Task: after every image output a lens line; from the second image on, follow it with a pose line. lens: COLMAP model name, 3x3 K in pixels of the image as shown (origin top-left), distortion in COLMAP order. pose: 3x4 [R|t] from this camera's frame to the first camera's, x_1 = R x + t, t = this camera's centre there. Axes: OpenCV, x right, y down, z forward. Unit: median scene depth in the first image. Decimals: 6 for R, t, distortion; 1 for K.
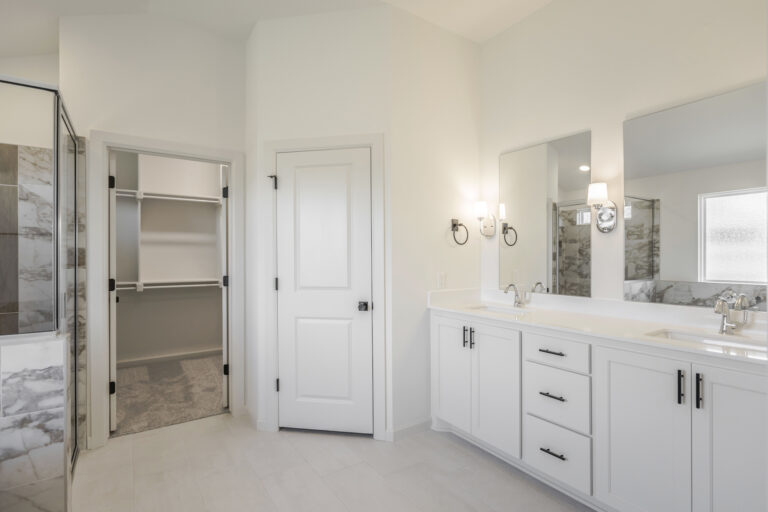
lens RADIAL K [[372.1, 0, 380.0], [0, 372.1, 255.9], [0, 0, 1]] dist [-0.012035, 0.002871]
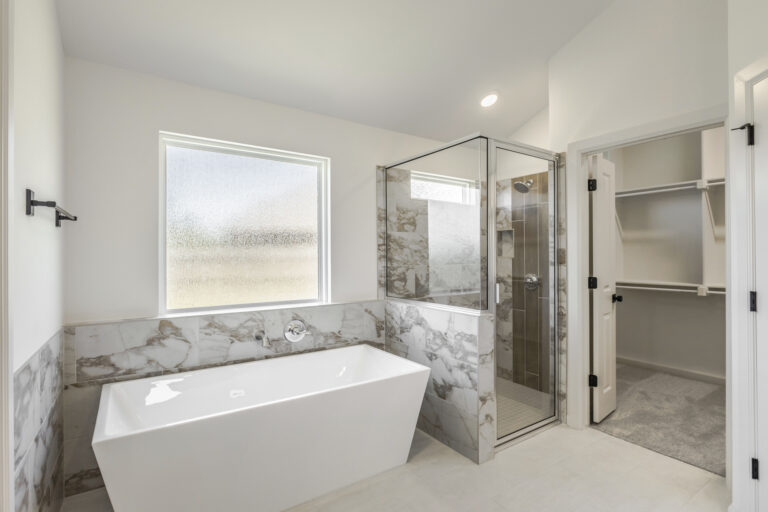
lens RADIAL K [[372.1, 0, 388.2], [0, 372.1, 256.0], [0, 0, 1]] dist [-0.012035, 0.002871]
pose [[0.013845, 0.001440, -0.999903, 0.343778], [0.003870, 0.999991, 0.001494, -0.002100], [0.999897, -0.003890, 0.013839, 0.432537]]
